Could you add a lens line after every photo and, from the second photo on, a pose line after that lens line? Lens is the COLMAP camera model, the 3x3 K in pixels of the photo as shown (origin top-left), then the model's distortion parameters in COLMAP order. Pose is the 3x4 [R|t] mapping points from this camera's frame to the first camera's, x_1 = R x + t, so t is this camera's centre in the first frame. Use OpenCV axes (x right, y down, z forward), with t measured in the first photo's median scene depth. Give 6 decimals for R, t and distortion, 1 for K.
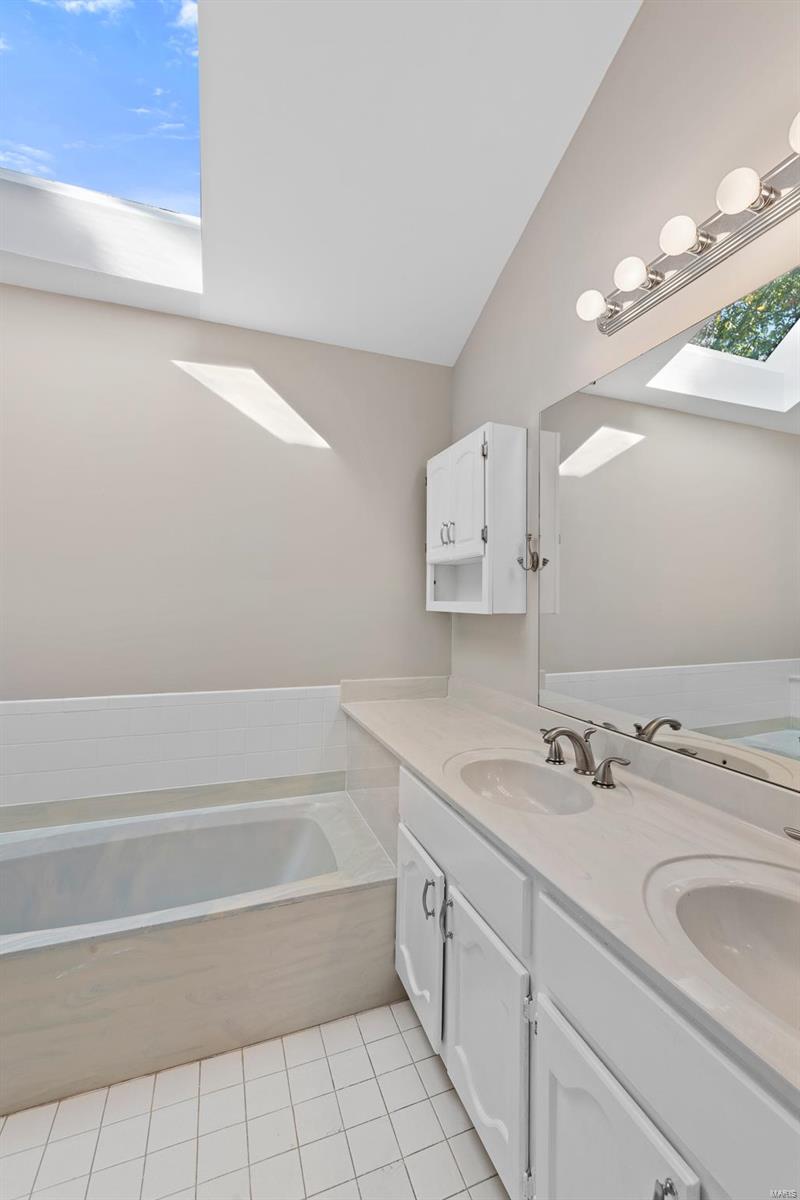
lens RADIAL K [[528.1, 0, 406.3], [0, 528.1, 599.0], [0, 0, 1]] dist [0.000505, 0.000233]
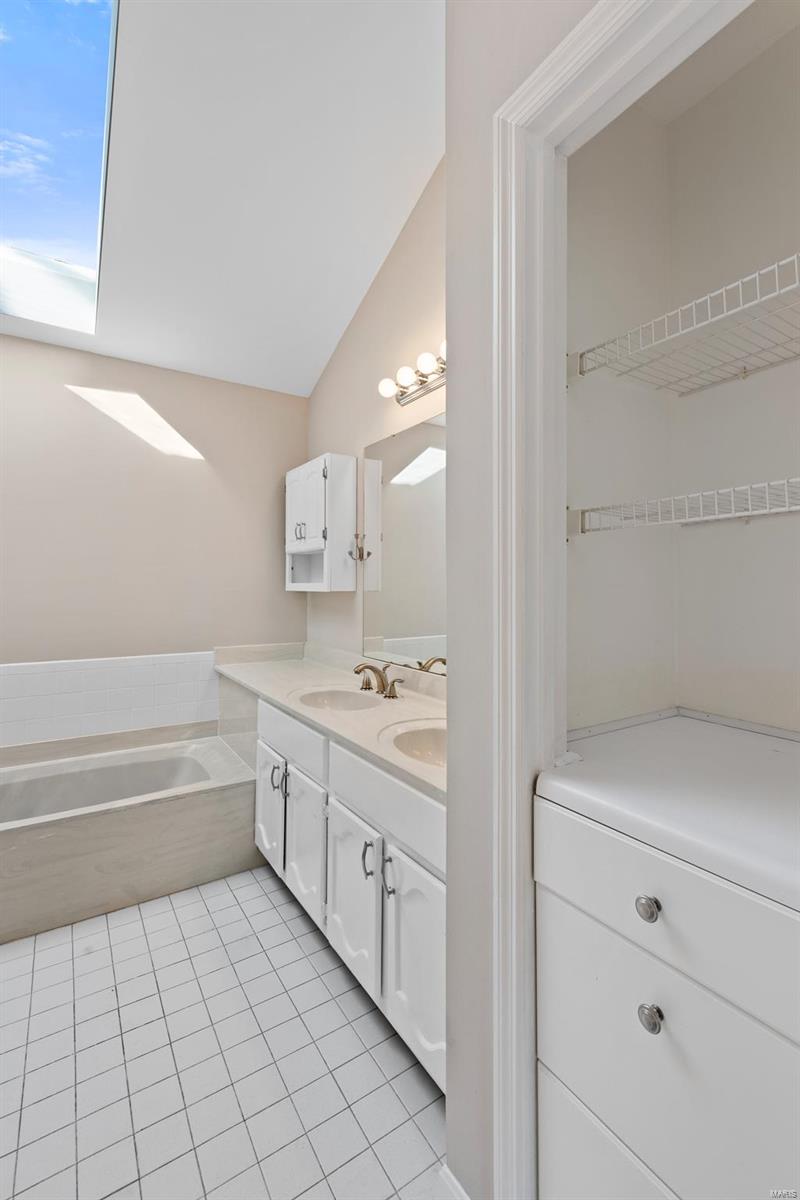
lens RADIAL K [[531.7, 0, 419.7], [0, 531.7, 568.8], [0, 0, 1]] dist [-0.001695, 0.000051]
pose [[0.969914, -0.003103, 0.243430, 0.050258], [0.009424, 0.999648, -0.024808, 0.005333], [-0.243267, 0.026356, 0.969601, -0.401505]]
